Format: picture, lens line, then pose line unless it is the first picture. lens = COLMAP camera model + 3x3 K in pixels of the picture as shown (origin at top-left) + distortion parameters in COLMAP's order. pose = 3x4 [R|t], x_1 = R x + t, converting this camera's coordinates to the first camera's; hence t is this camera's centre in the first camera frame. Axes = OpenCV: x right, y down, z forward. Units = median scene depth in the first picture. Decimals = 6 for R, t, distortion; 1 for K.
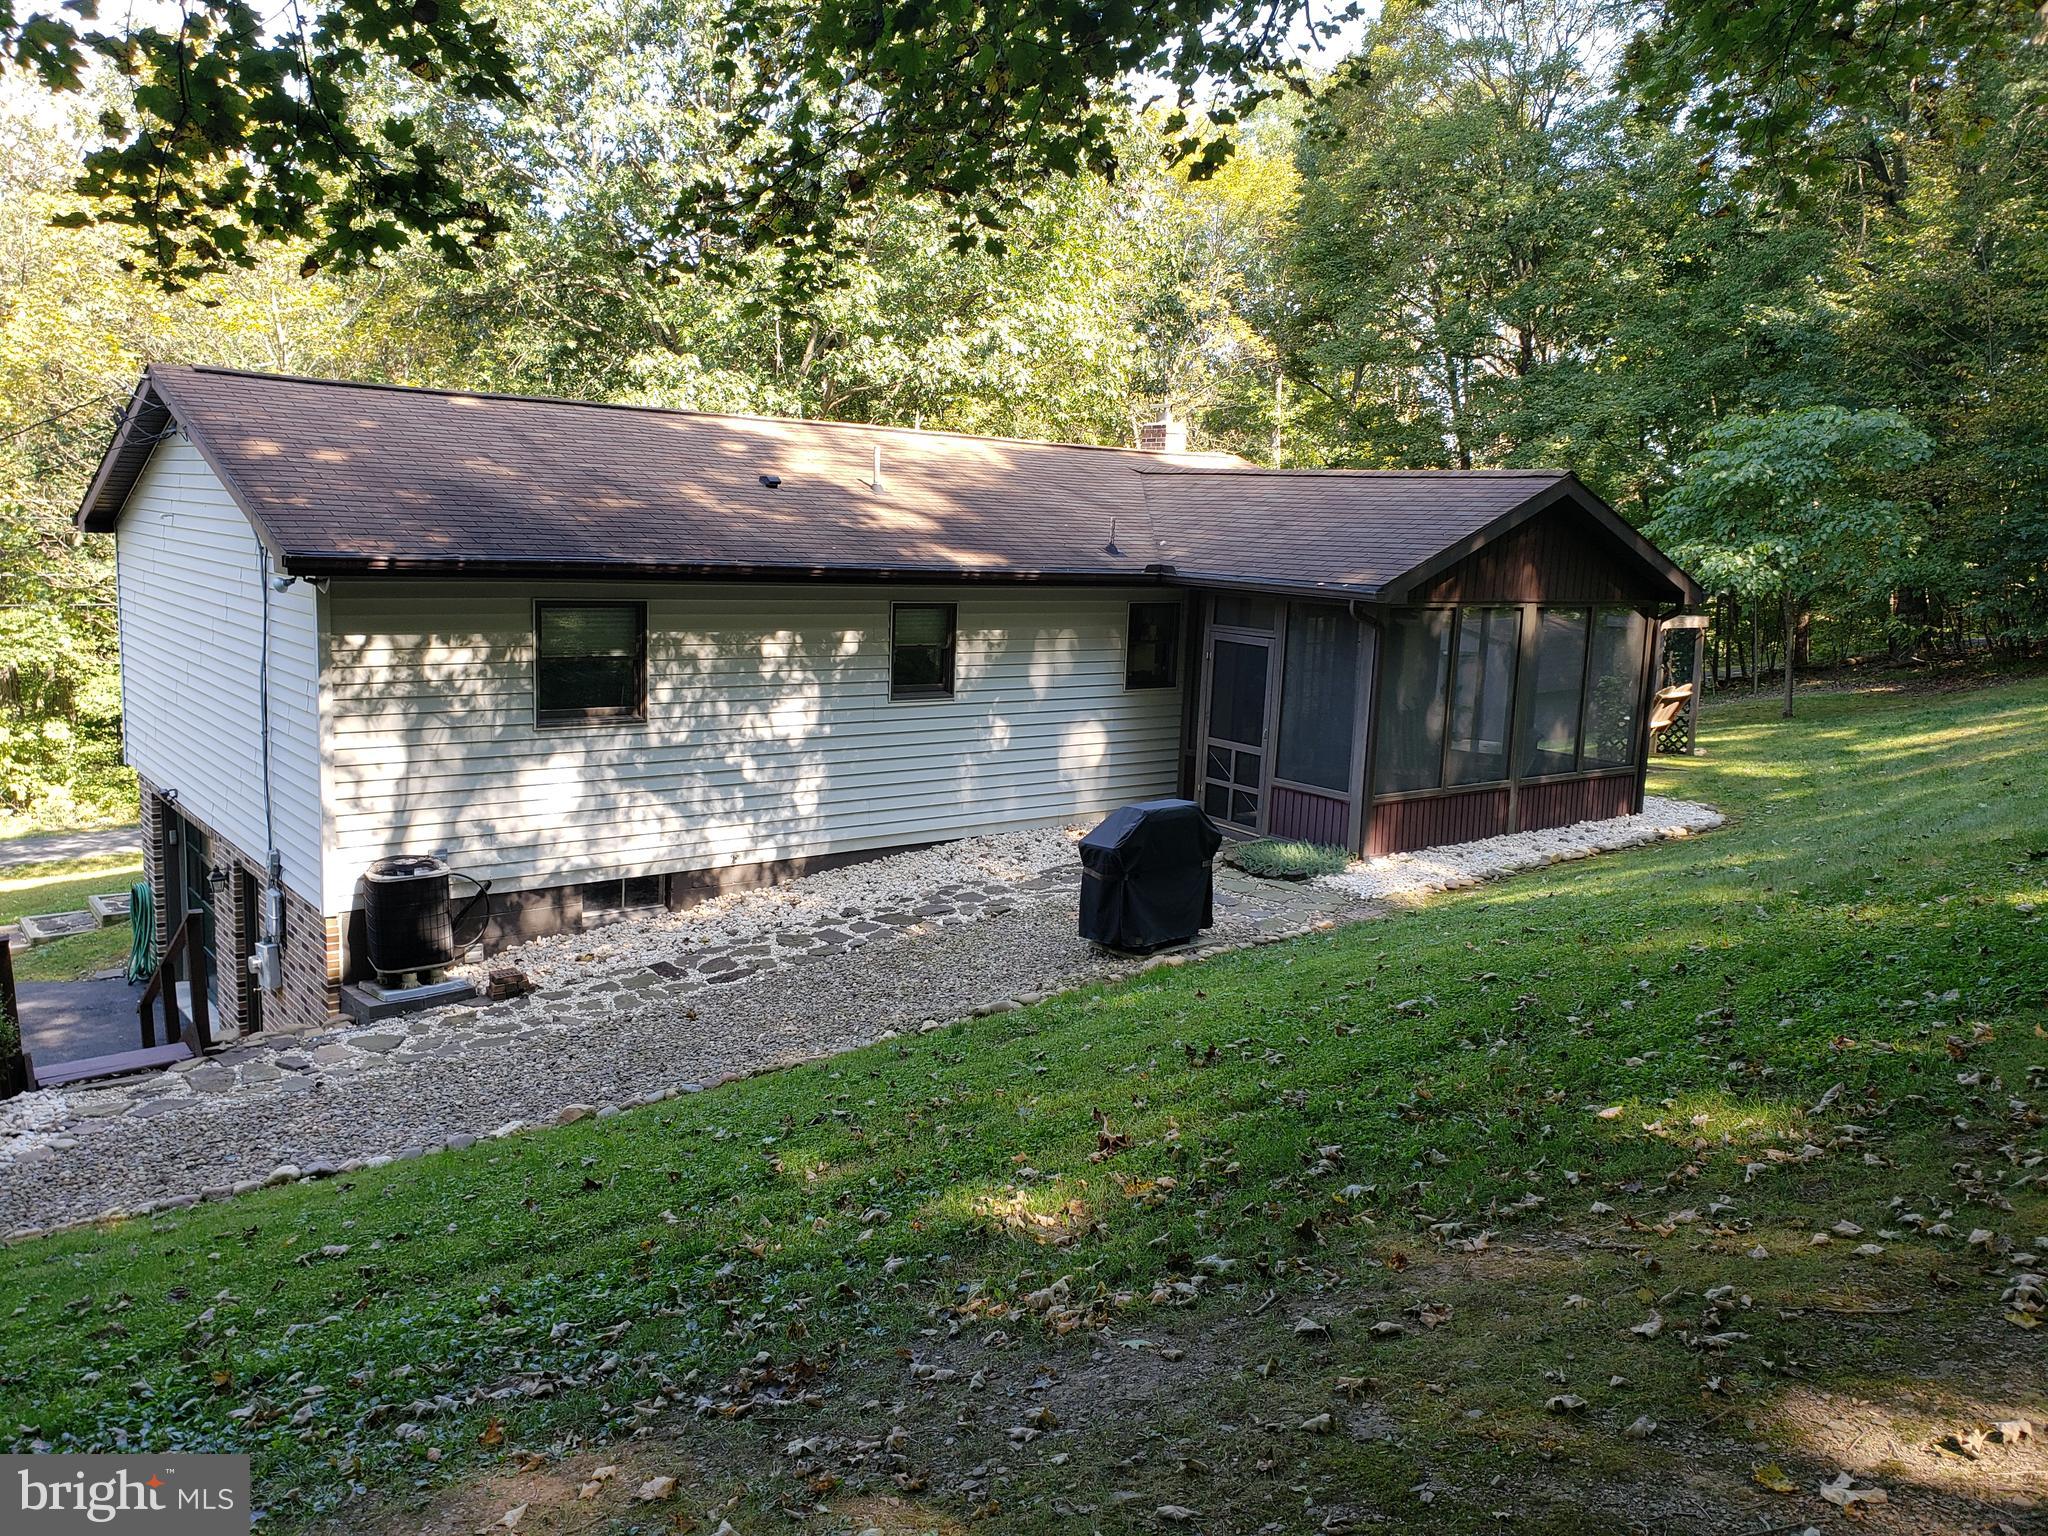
lens RADIAL K [[1592.6, 0, 1021.9], [0, 1592.6, 796.0], [0, 0, 1]] dist [0.074534, -0.074985]
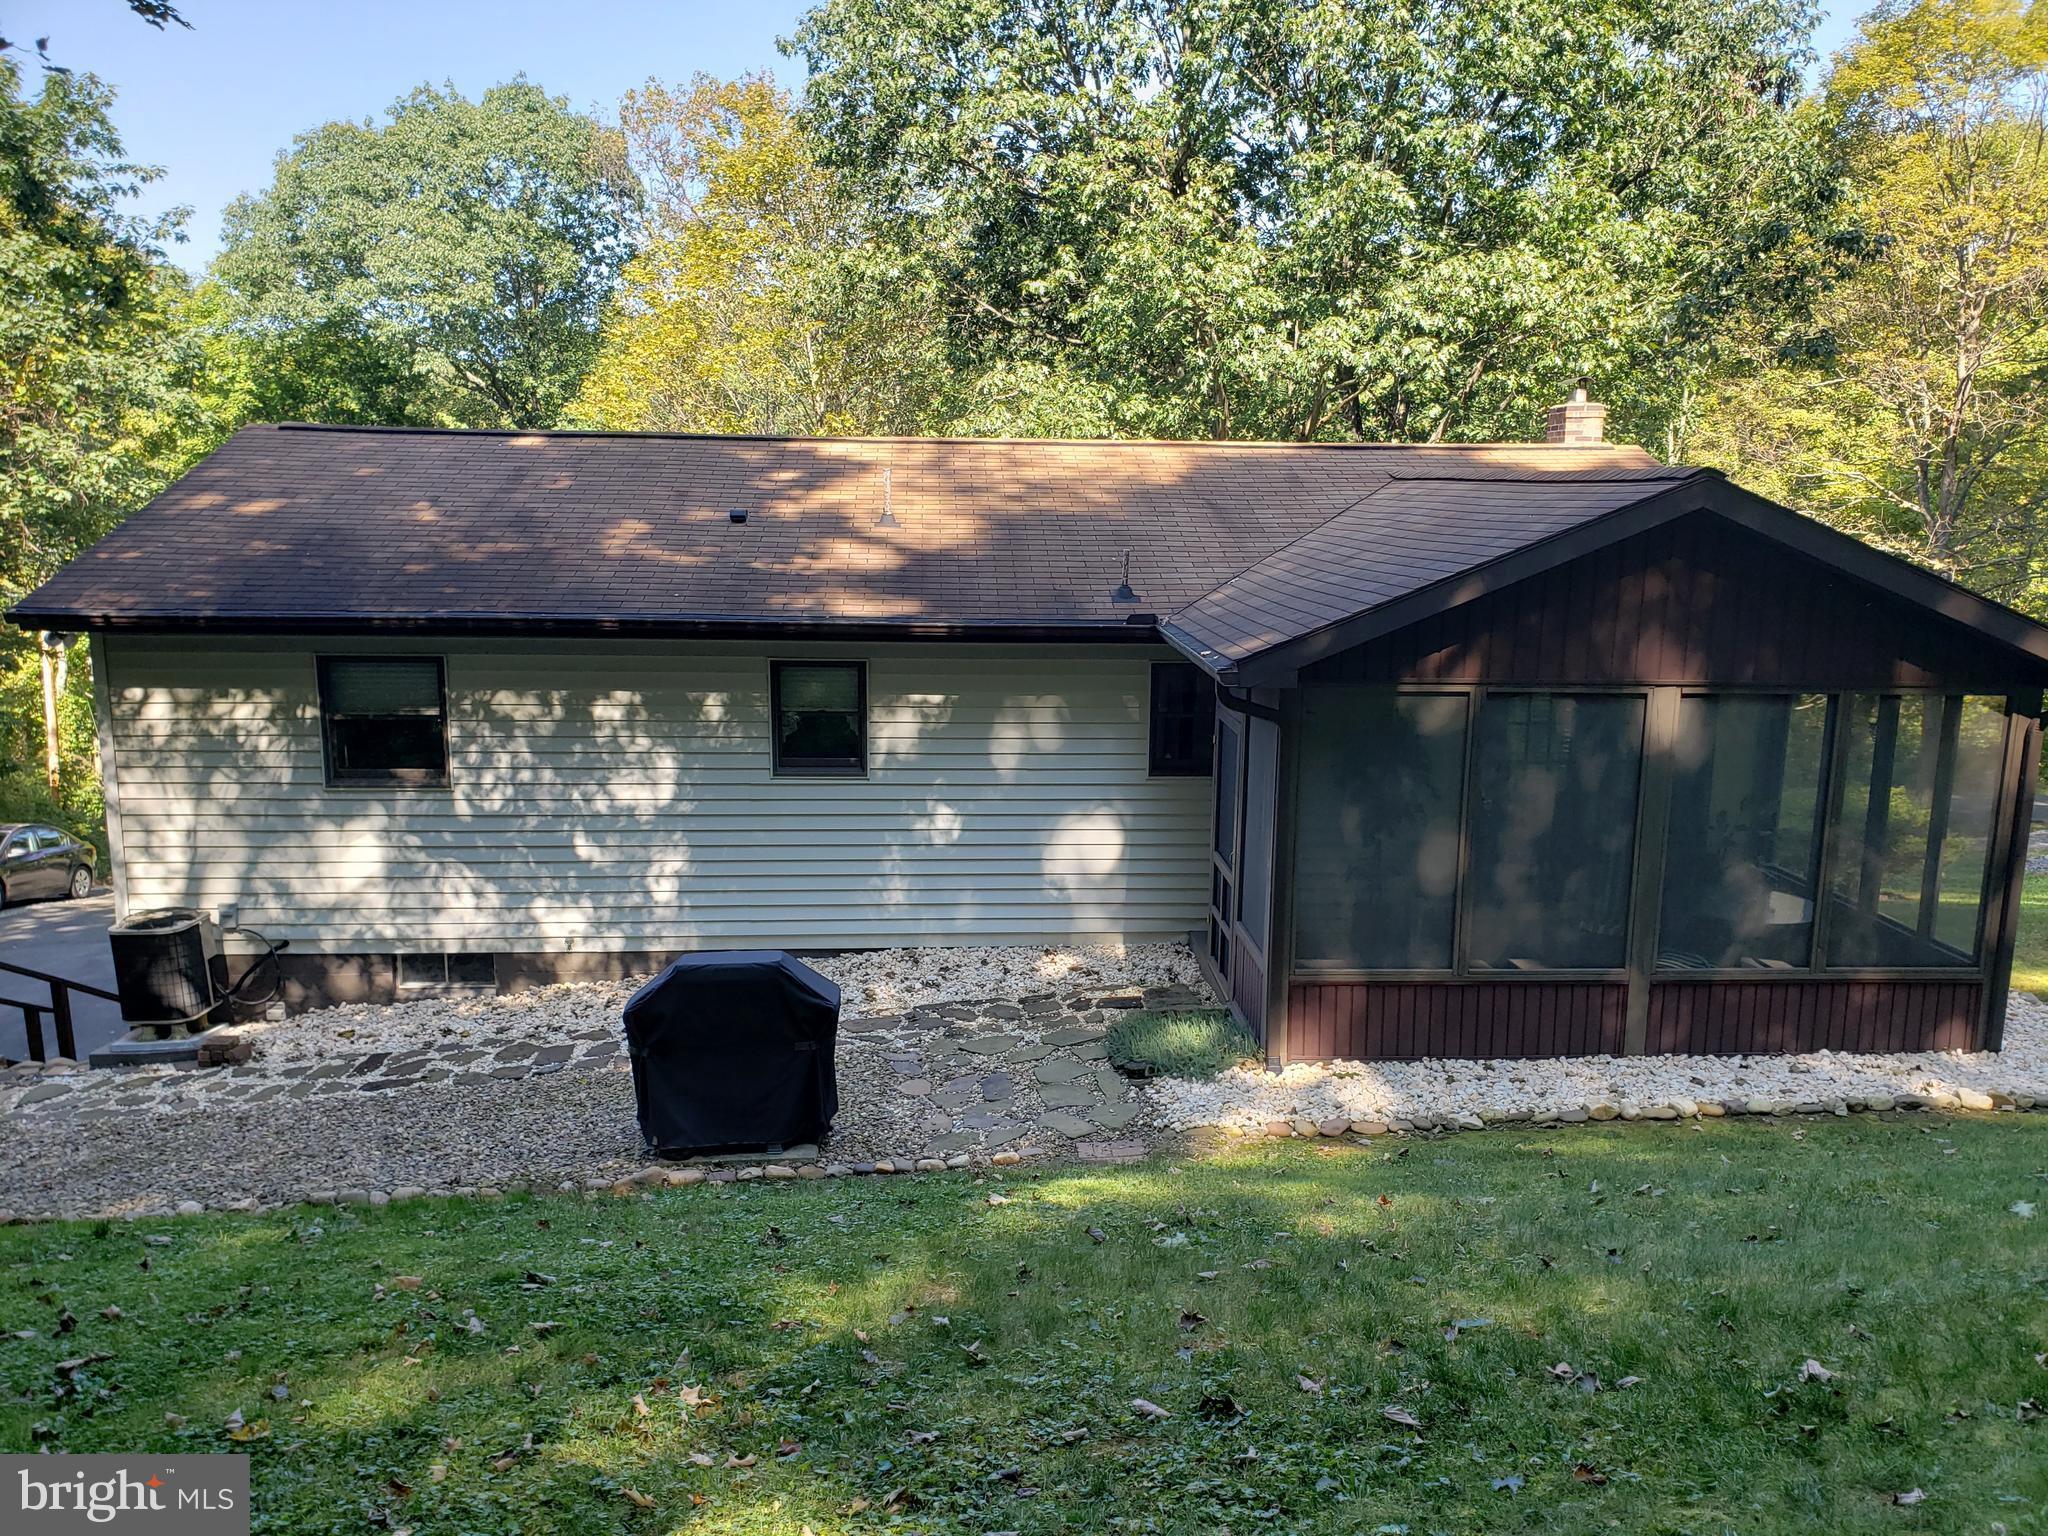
lens RADIAL K [[1596.7, 0, 1024.0], [0, 1596.7, 806.4], [0, 0, 1]] dist [0.006242, 0.007343]
pose [[0.817710, 0.081229, -0.569871, 0.548669], [-0.077763, 0.996507, 0.030459, -0.087364], [0.570354, 0.019408, 0.821169, 0.427504]]
